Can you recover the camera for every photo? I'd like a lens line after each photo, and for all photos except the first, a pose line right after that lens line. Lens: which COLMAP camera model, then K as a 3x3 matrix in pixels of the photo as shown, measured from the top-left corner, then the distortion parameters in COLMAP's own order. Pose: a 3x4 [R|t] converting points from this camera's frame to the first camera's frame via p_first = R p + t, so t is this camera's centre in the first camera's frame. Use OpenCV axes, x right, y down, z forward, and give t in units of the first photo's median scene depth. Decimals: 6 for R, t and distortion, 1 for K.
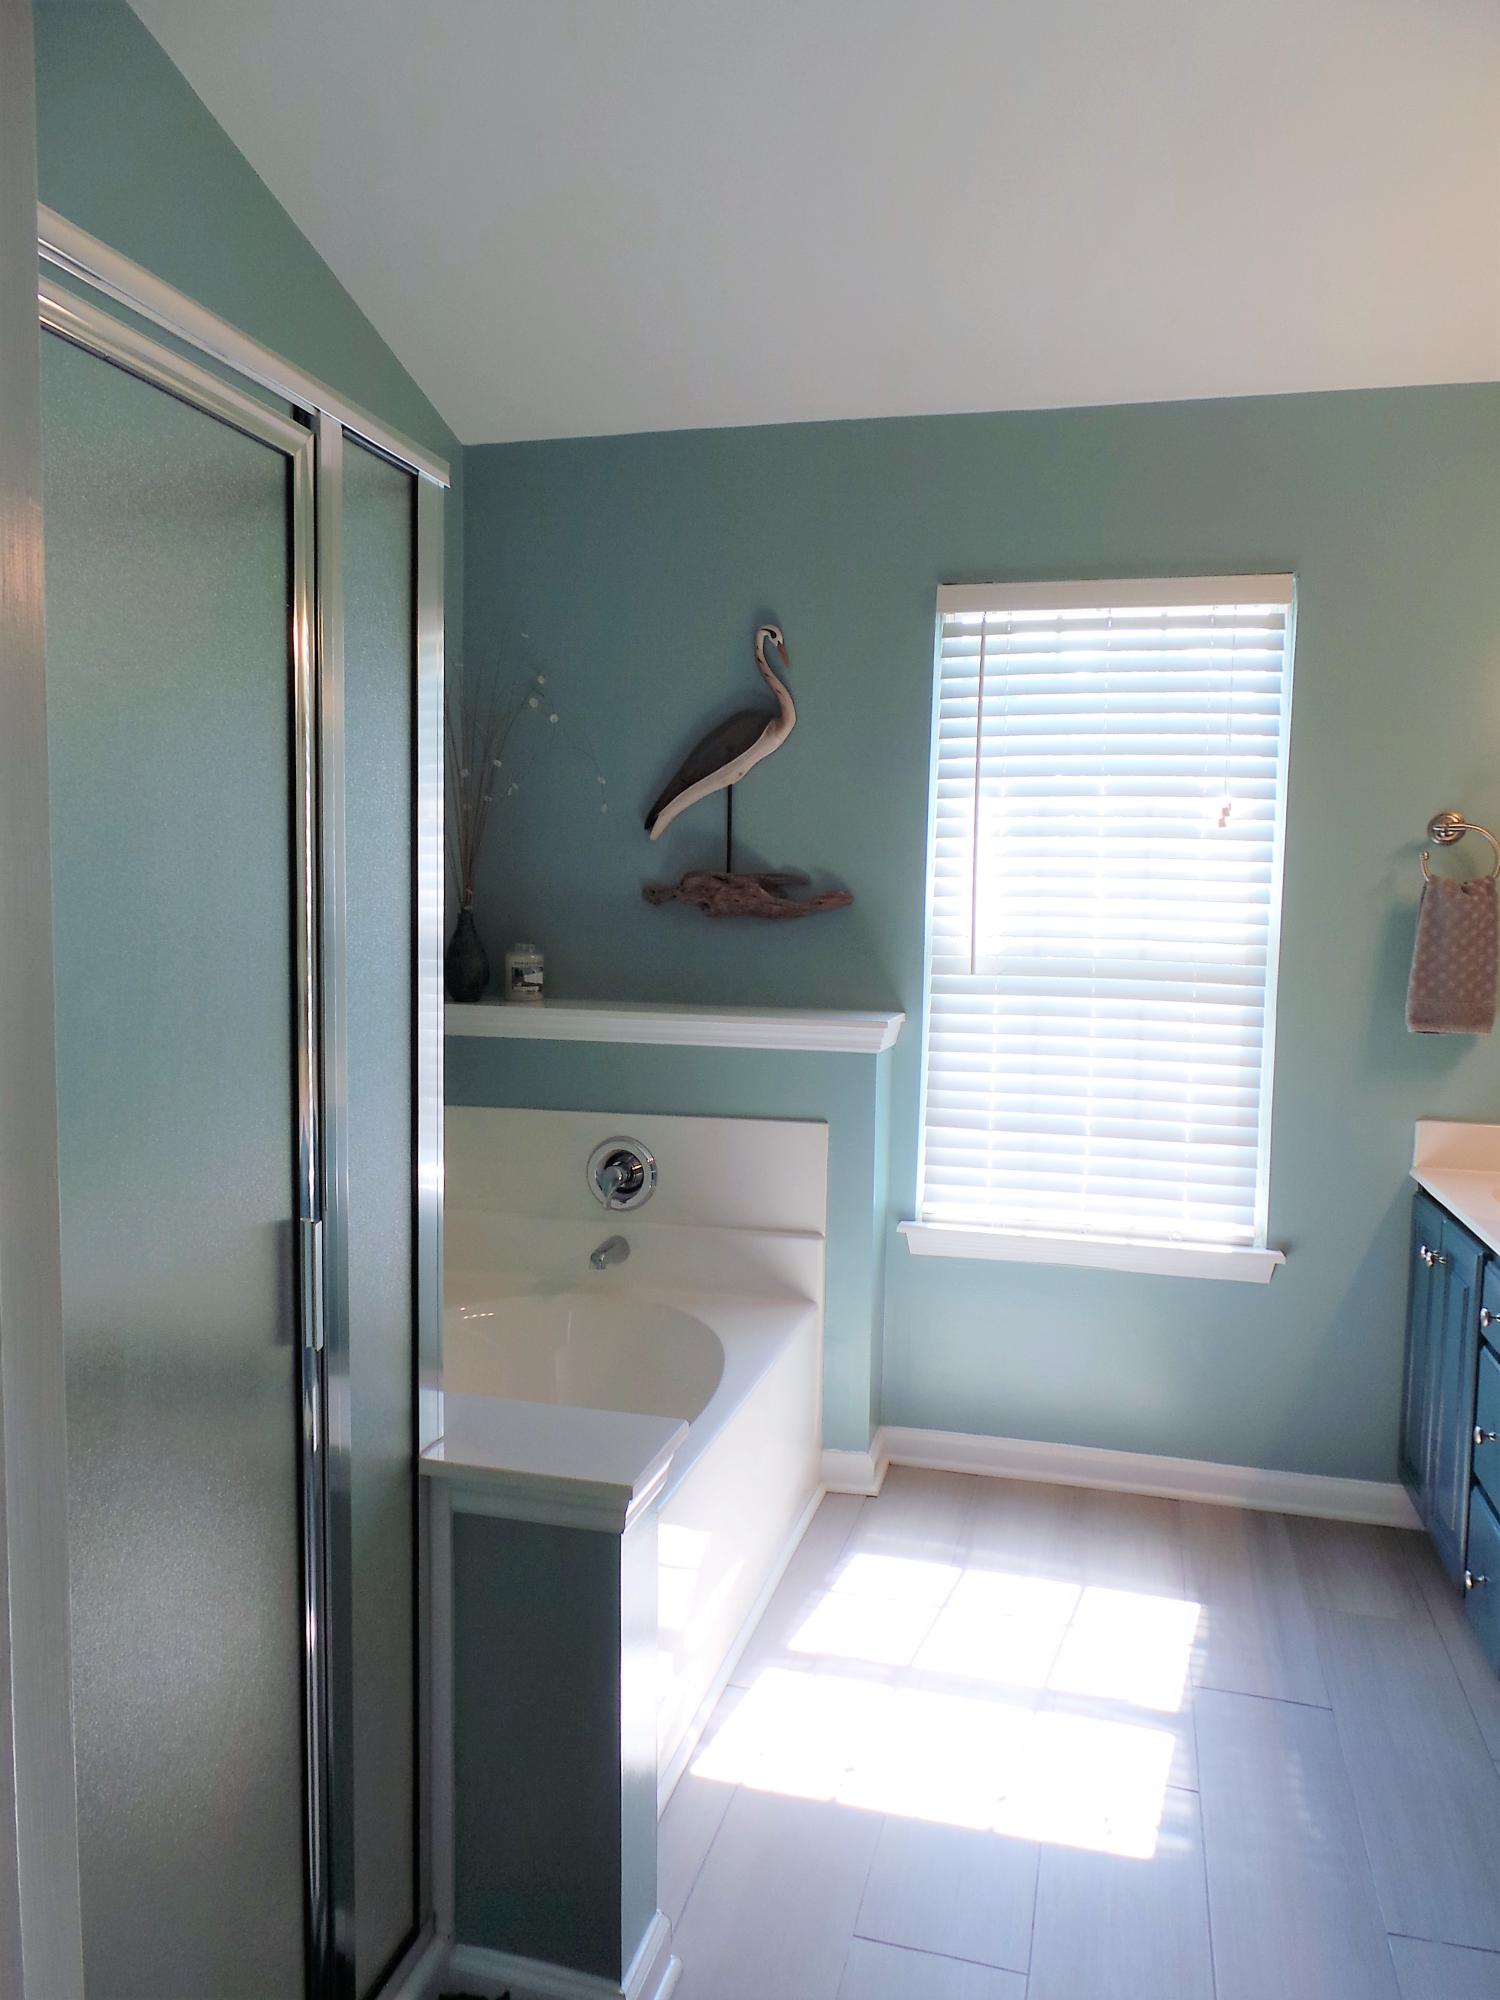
lens RADIAL K [[1404.0, 0, 752.5], [0, 1404.0, 1000.5], [0, 0, 1]] dist [0.005900, 0.006132]
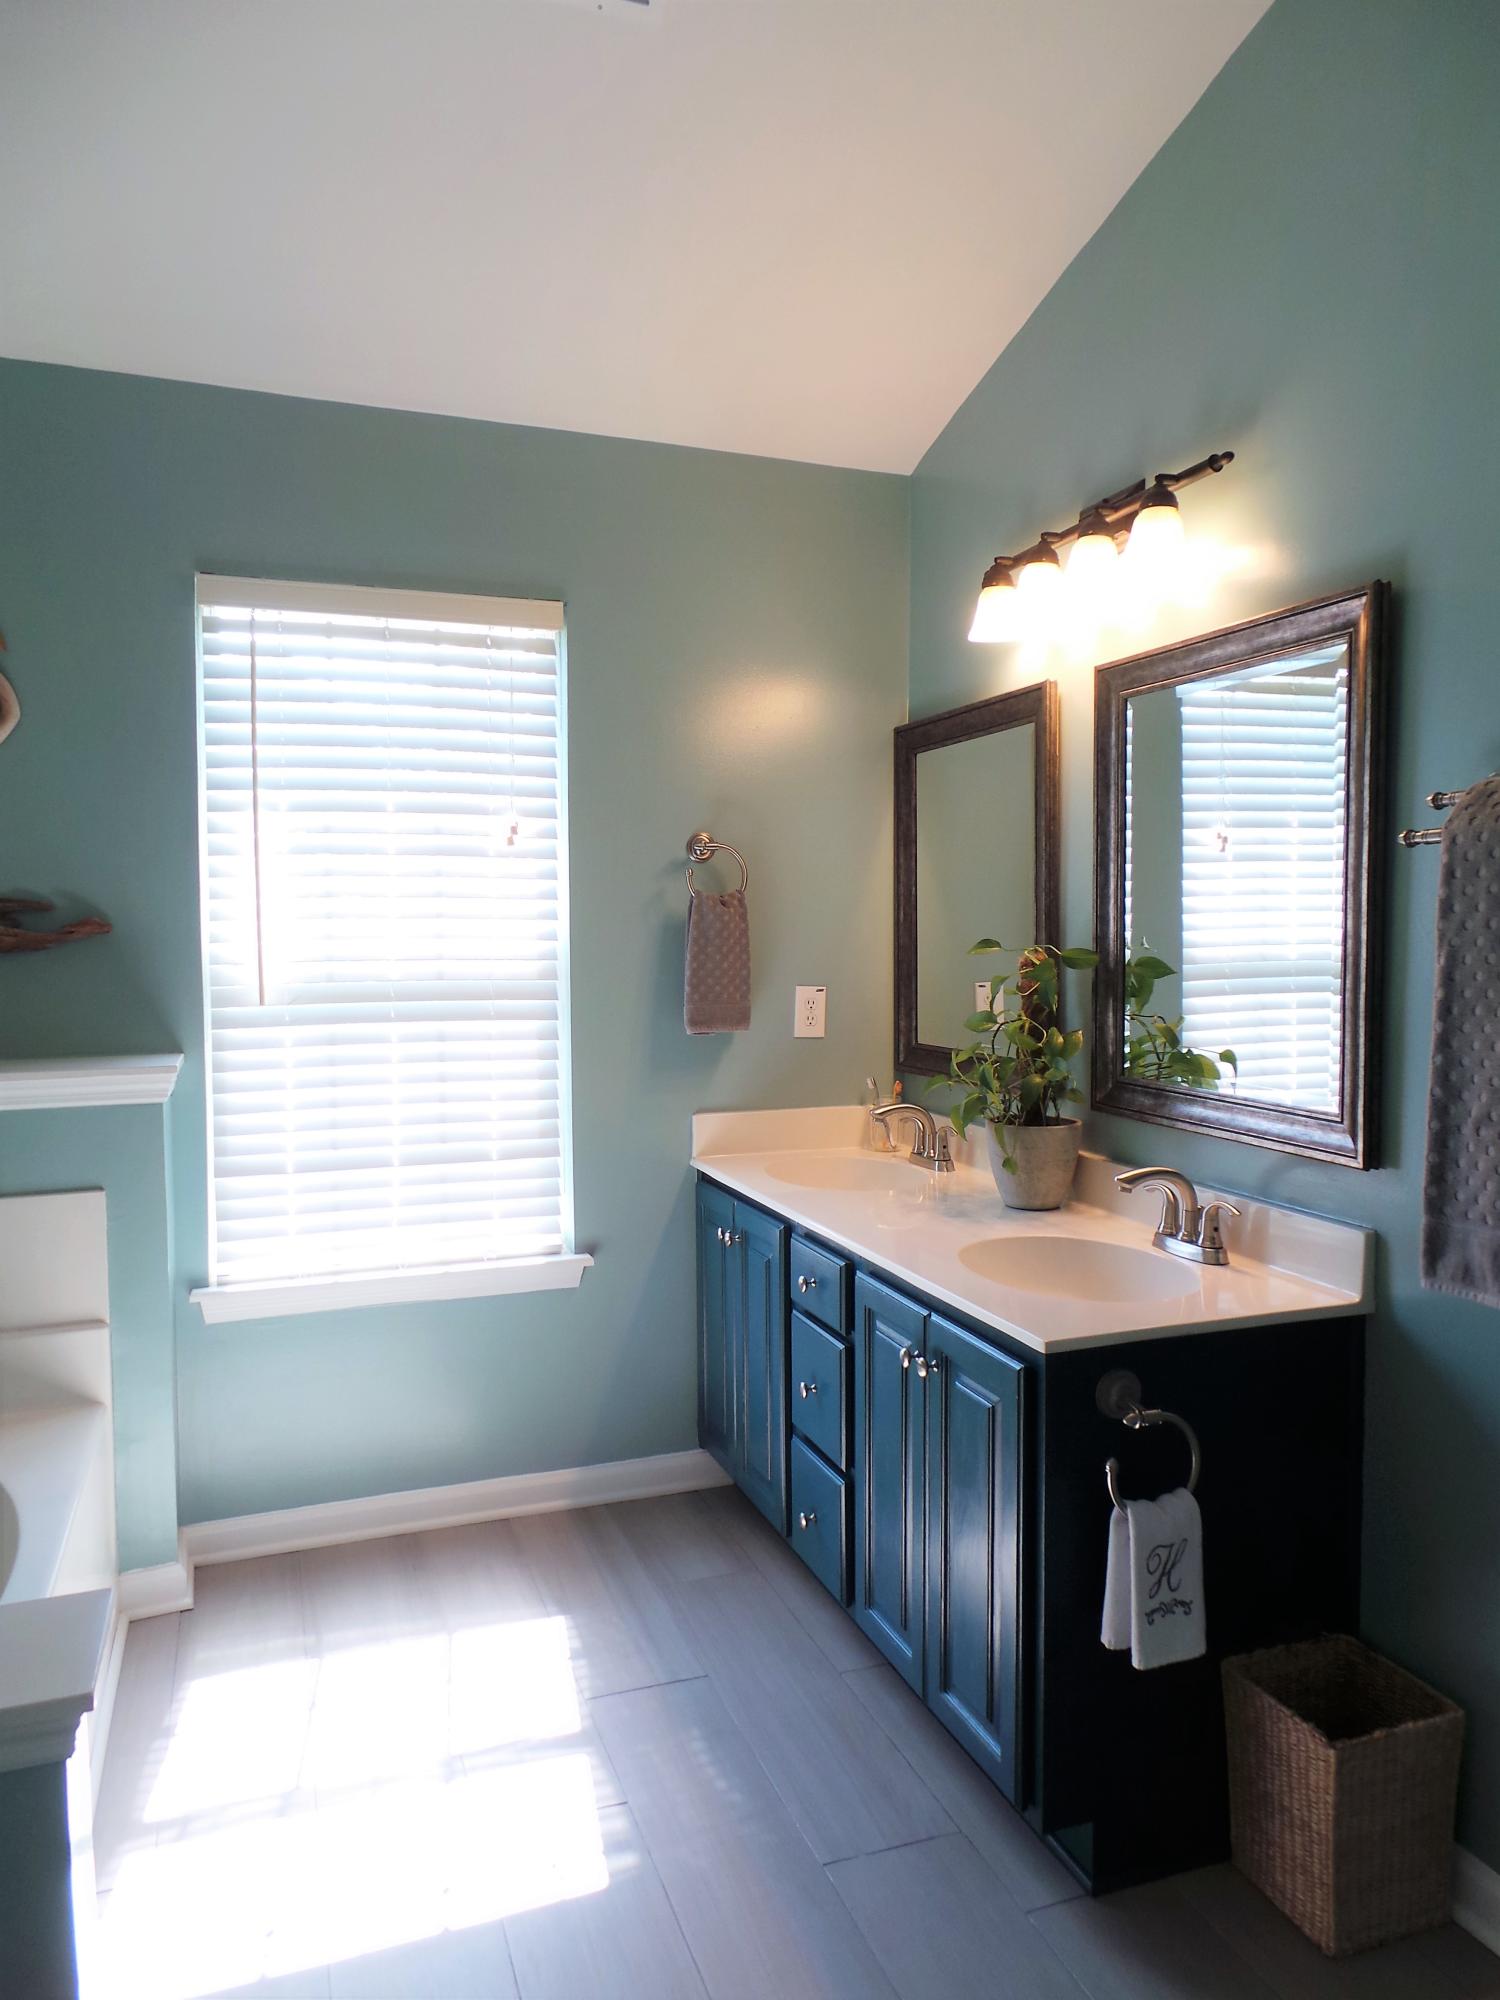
lens RADIAL K [[1404.0, 0, 751.8], [0, 1404.0, 1002.7], [0, 0, 1]] dist [0.005900, 0.006132]
pose [[0.819131, -0.058590, 0.570606, -0.105499], [0.065138, 0.997836, 0.008950, -0.008123], [-0.569896, 0.029837, 0.821175, 0.073262]]
